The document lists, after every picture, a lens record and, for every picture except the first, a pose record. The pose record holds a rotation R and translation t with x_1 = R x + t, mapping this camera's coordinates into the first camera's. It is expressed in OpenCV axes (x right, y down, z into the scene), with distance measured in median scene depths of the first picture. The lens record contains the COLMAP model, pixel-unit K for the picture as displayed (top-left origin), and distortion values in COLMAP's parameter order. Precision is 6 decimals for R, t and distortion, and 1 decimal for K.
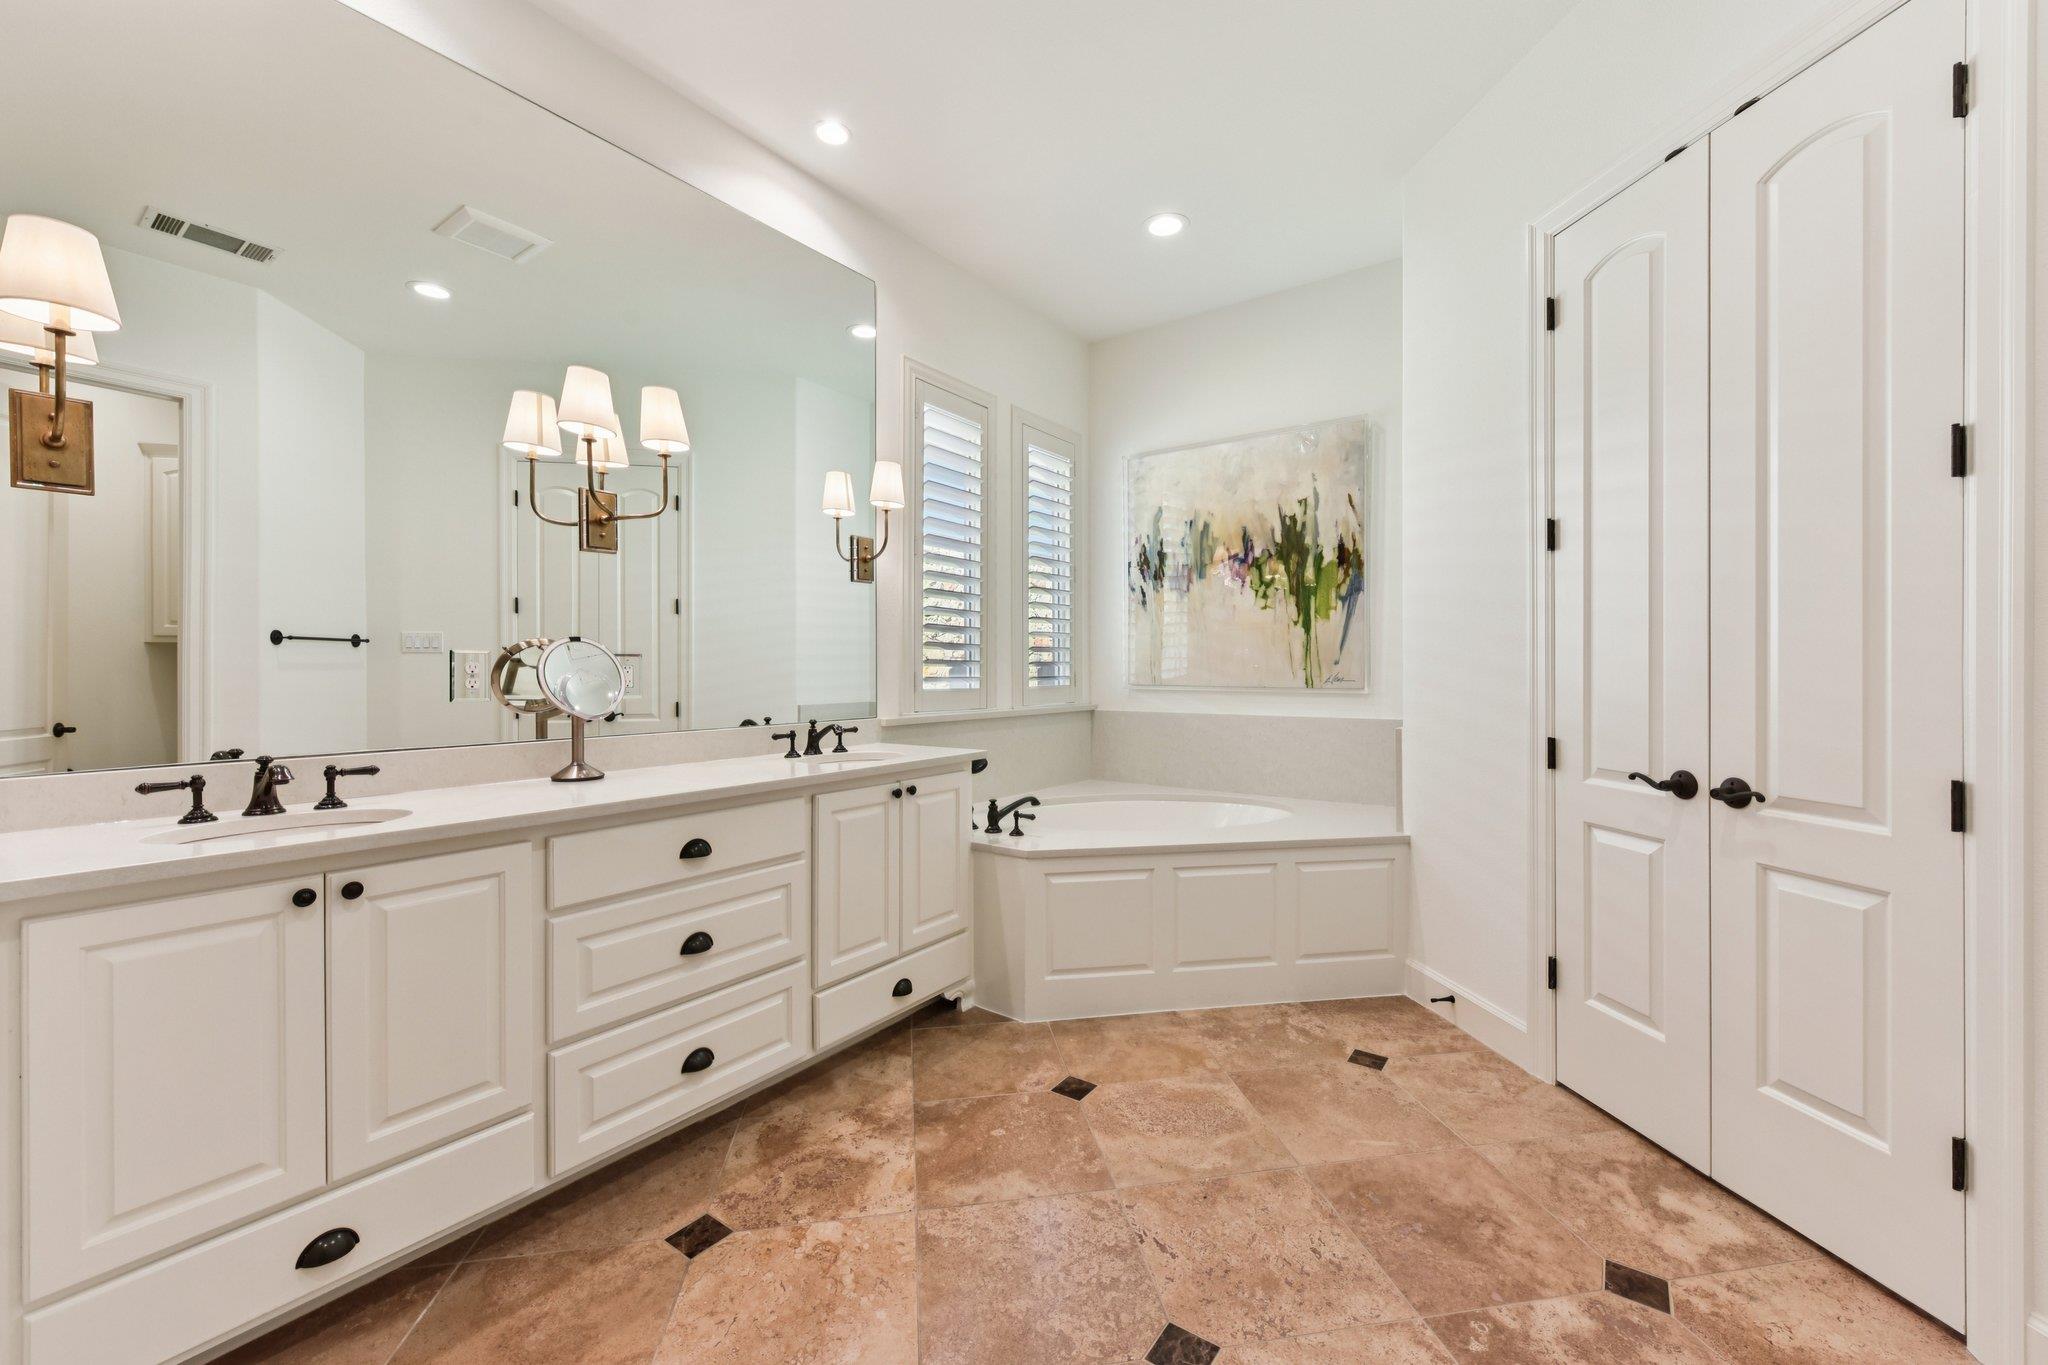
lens RADIAL K [[850.1, 0, 1024.0], [0, 850.1, 682.5], [0, 0, 1]] dist [-0.024433, 0.000053]
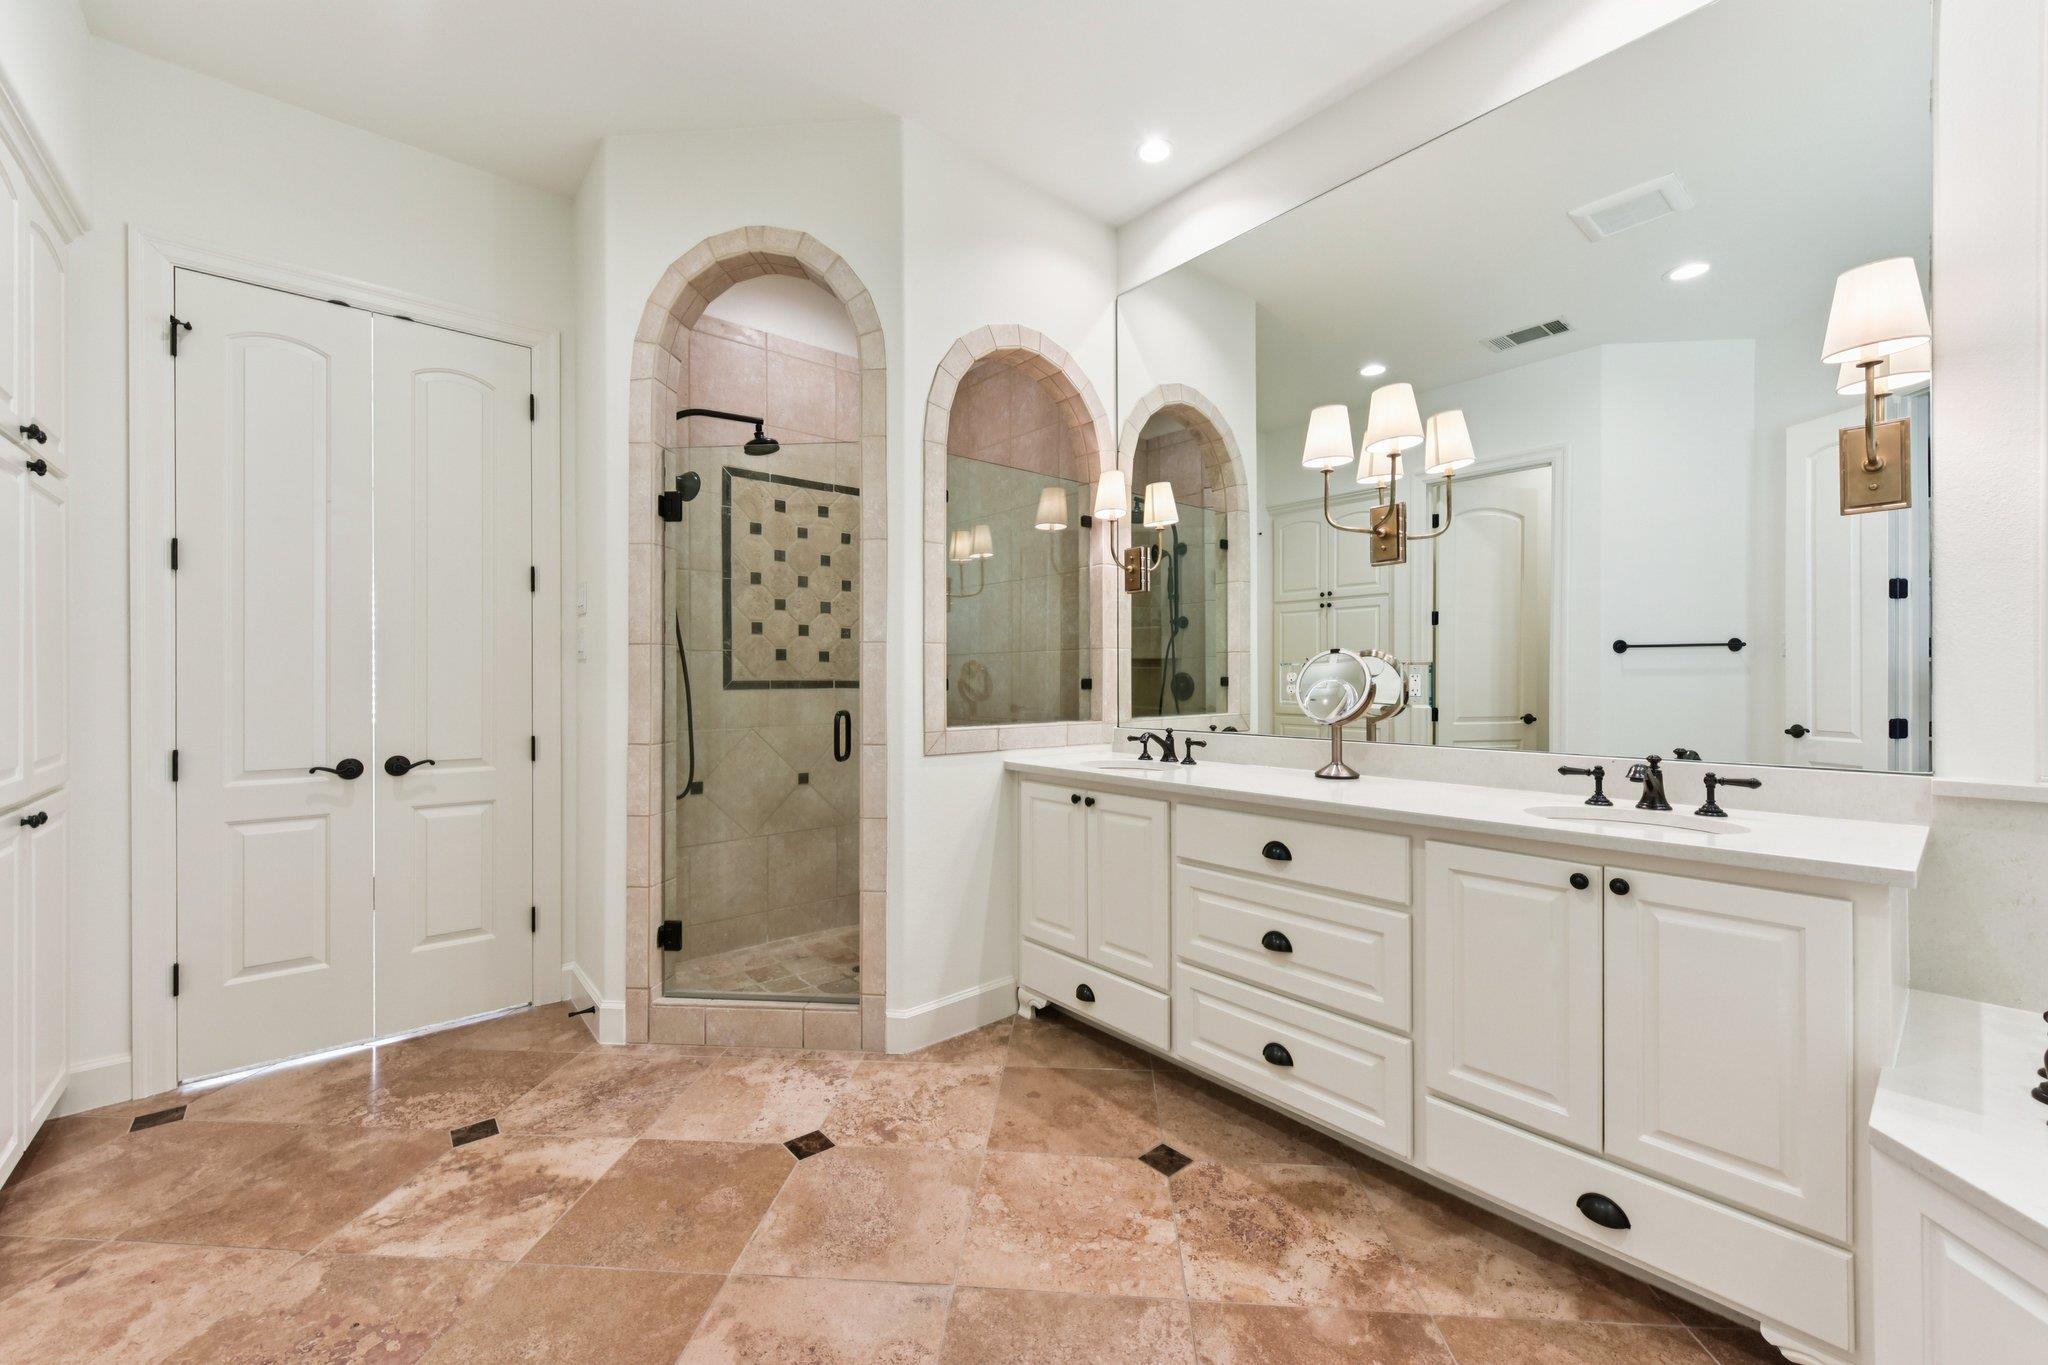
lens RADIAL K [[808.7, 0, 1024.0], [0, 808.7, 682.5], [0, 0, 1]] dist [-0.010232, -0.000230]
pose [[-0.275422, 0.006305, -0.961303, 0.591833], [-0.012889, 0.999864, 0.010251, -0.015531], [0.961237, 0.015214, -0.275303, 0.873946]]
